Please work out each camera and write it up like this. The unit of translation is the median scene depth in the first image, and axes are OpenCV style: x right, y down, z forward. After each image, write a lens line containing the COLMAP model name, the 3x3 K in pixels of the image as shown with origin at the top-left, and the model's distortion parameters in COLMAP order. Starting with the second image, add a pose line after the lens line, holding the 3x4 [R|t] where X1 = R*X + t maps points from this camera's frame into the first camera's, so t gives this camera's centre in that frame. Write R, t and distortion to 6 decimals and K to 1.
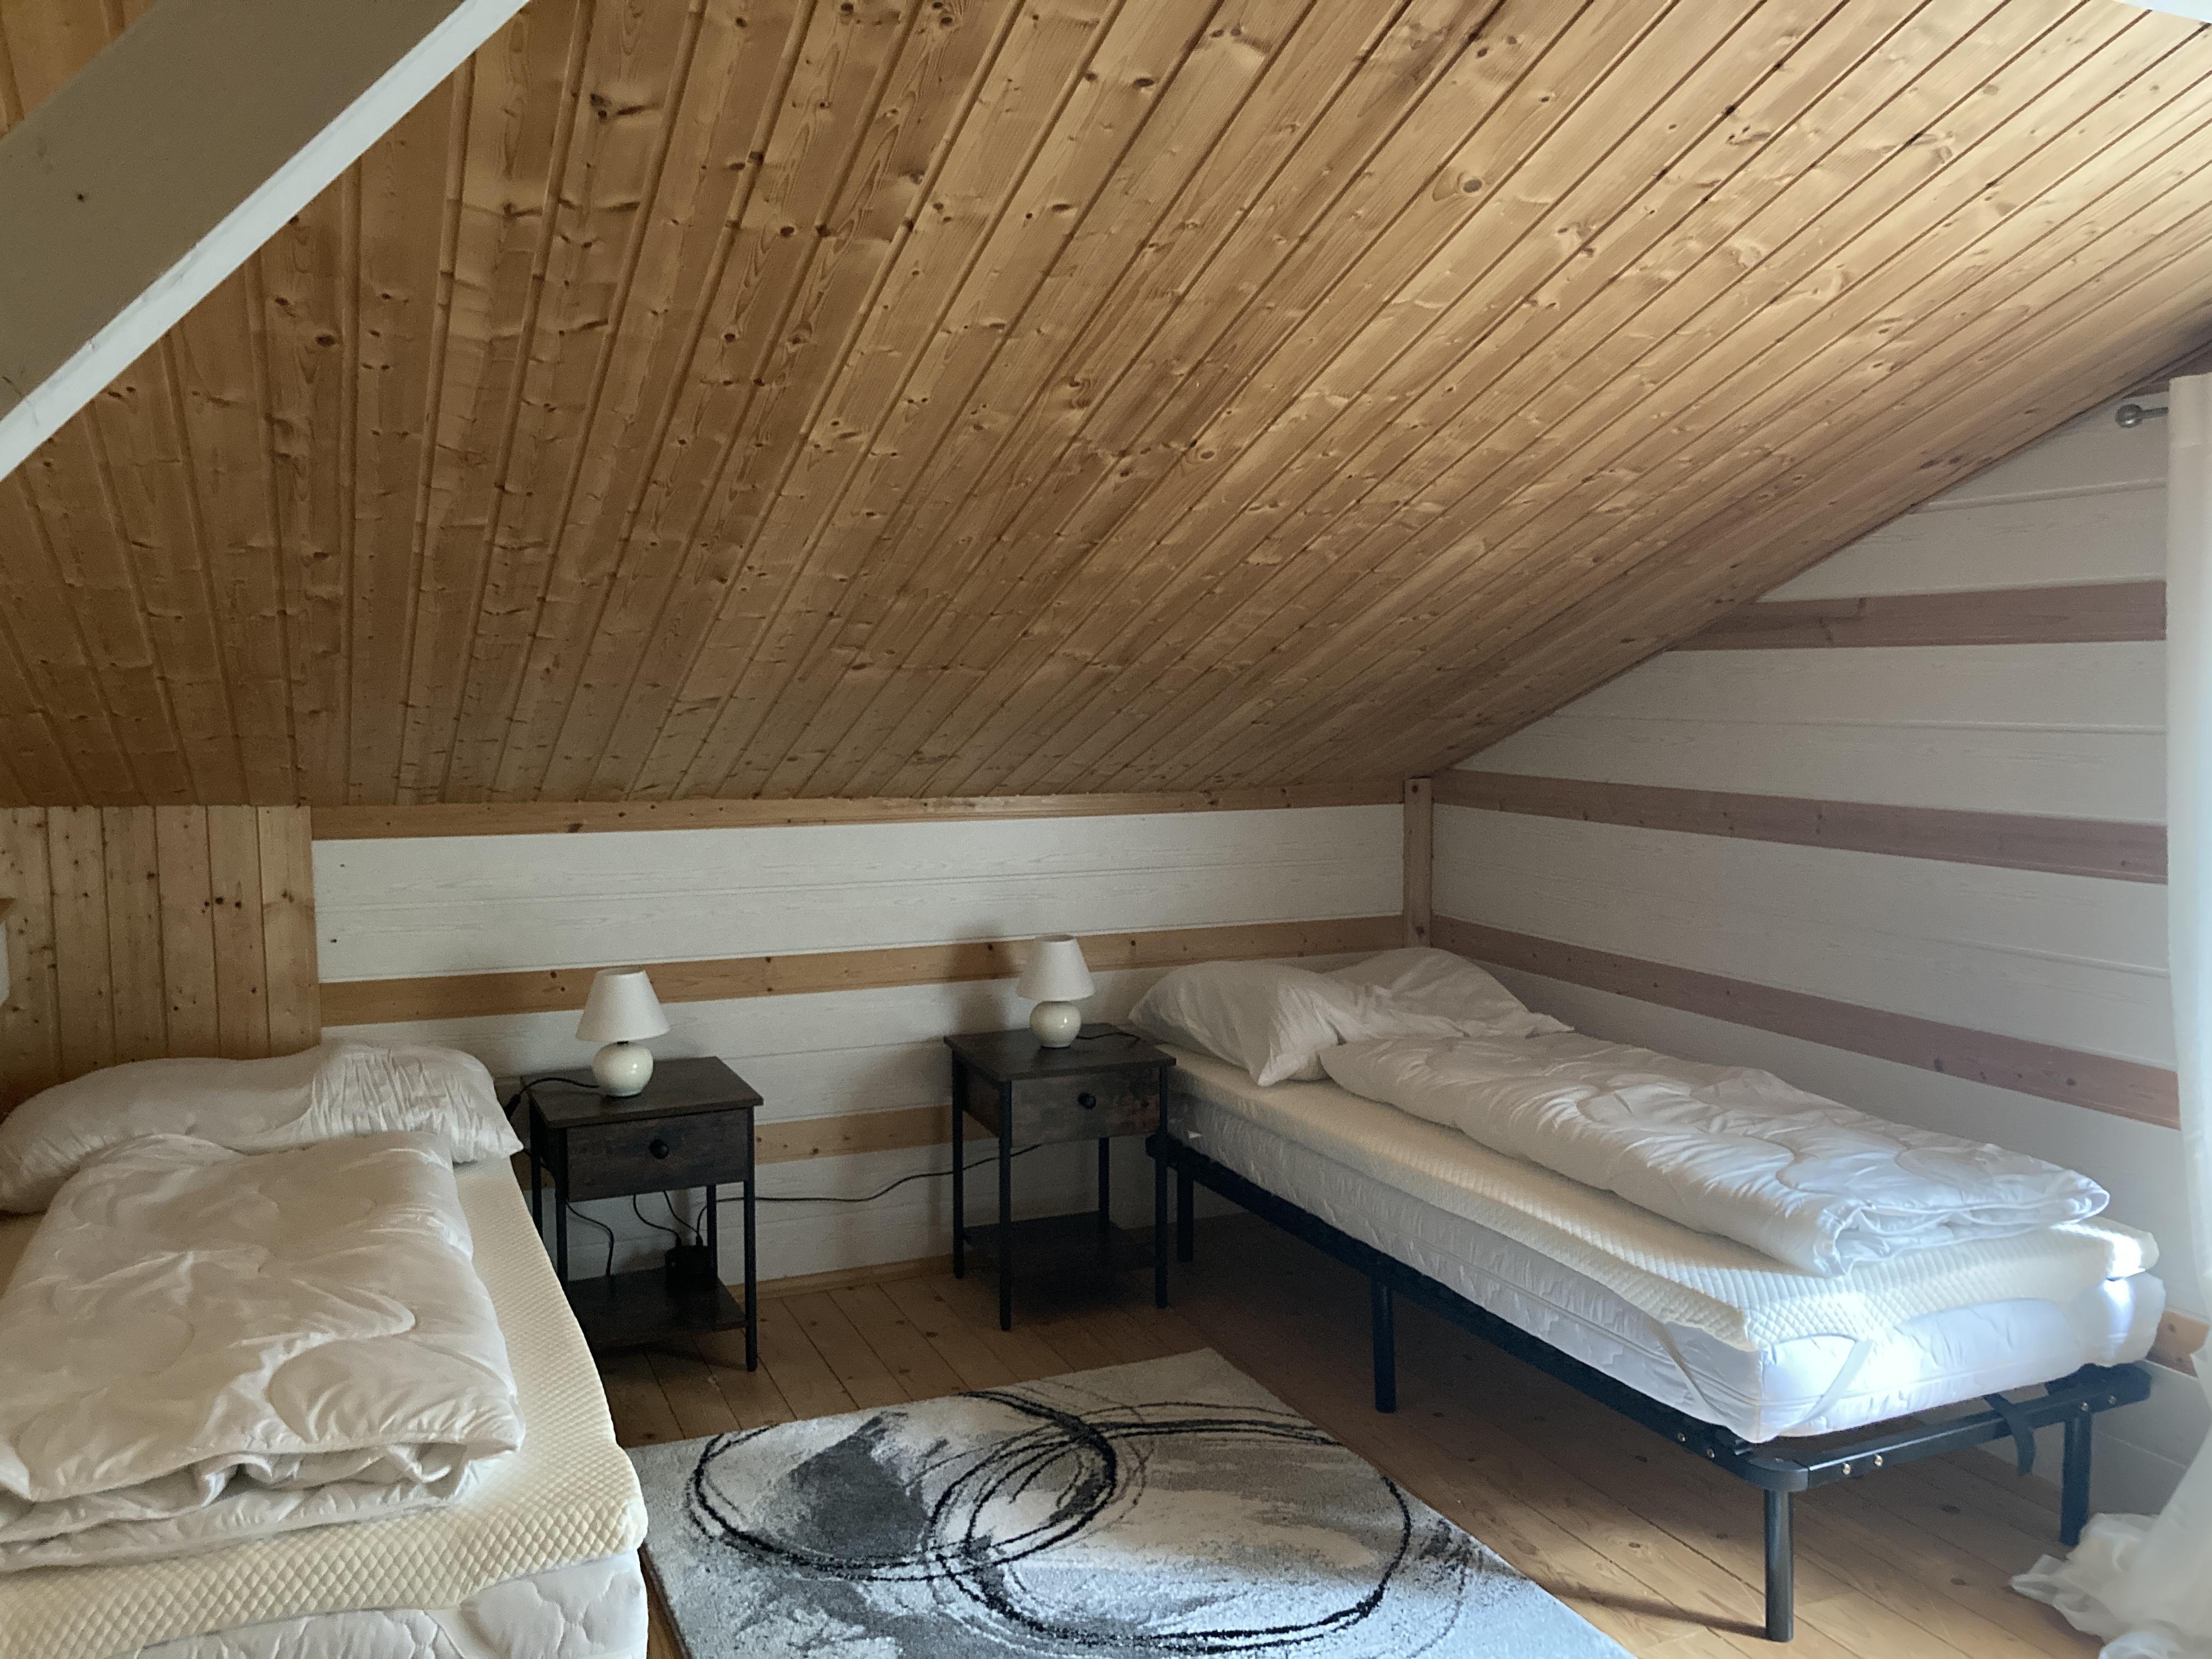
lens RADIAL K [[1798.3, 0, 1106.0], [0, 1798.3, 829.5], [0, 0, 1]] dist [0.038054, -0.059155]
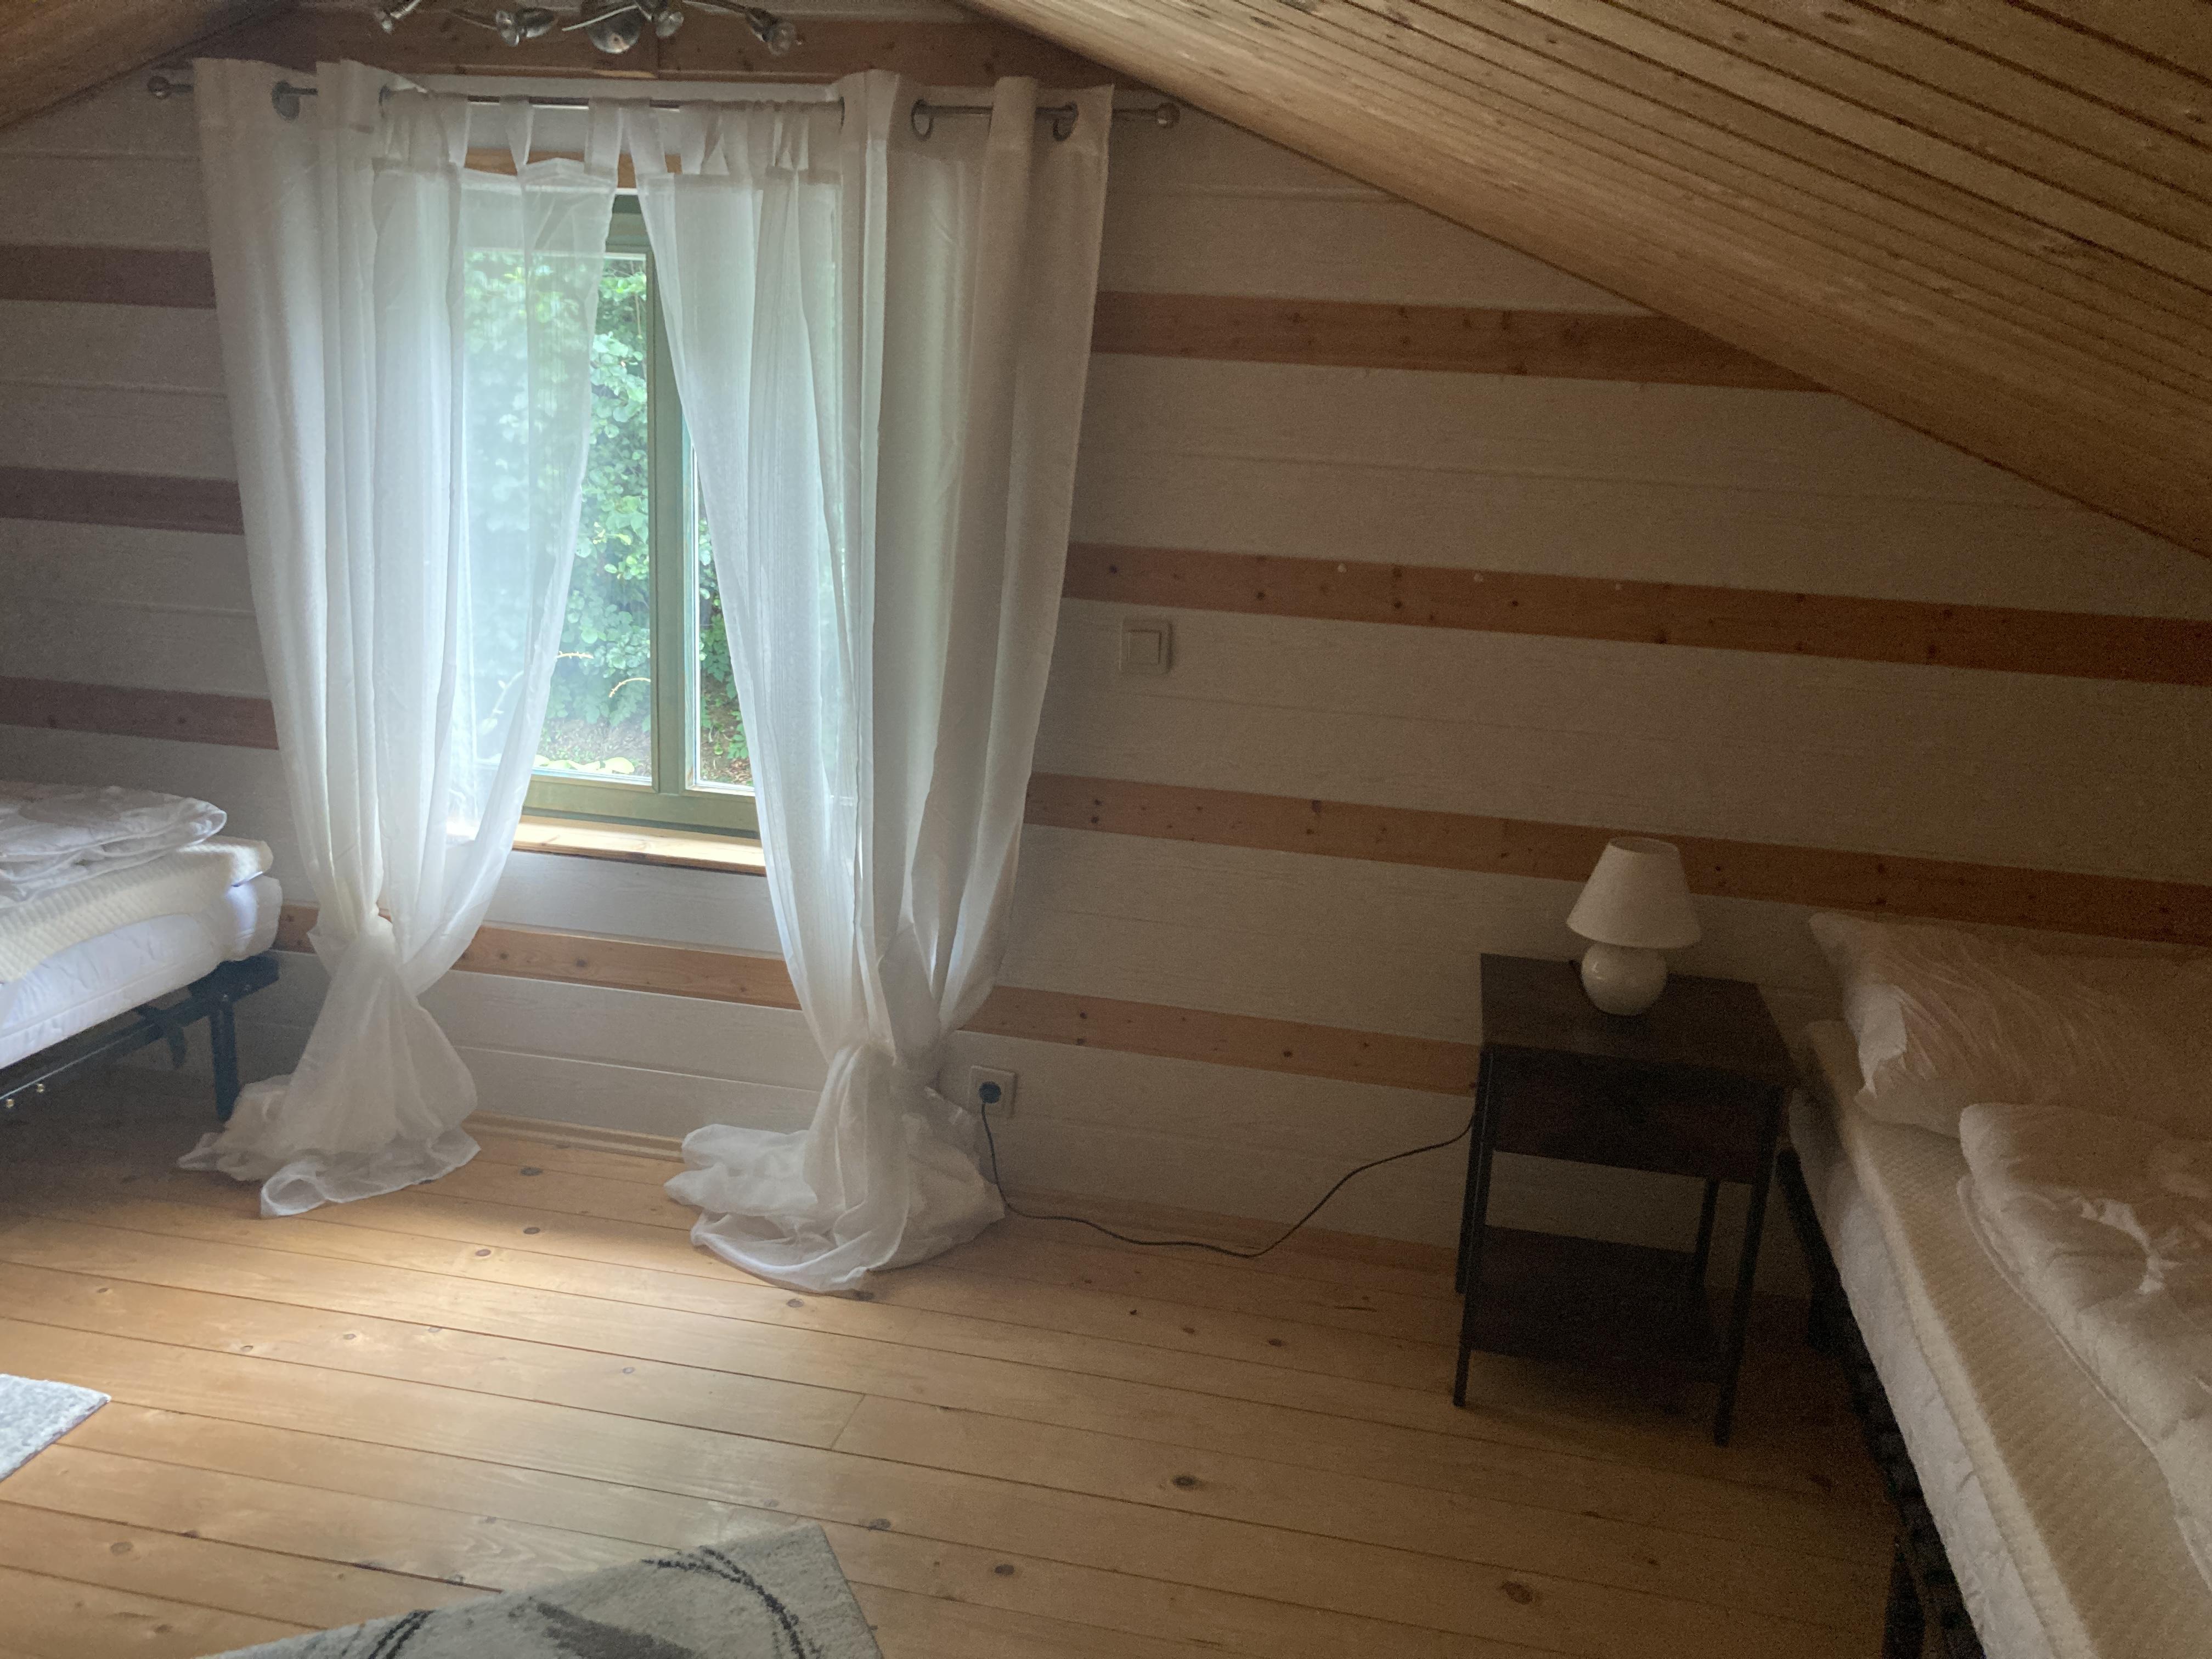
lens RADIAL K [[1791.7, 0, 1106.0], [0, 1791.7, 829.5], [0, 0, 1]] dist [0.006771, 0.014379]
pose [[0.568522, -0.159155, 0.807126, -0.043360], [0.018996, 0.983386, 0.180531, 0.019444], [-0.822449, -0.087303, 0.562100, -0.090119]]
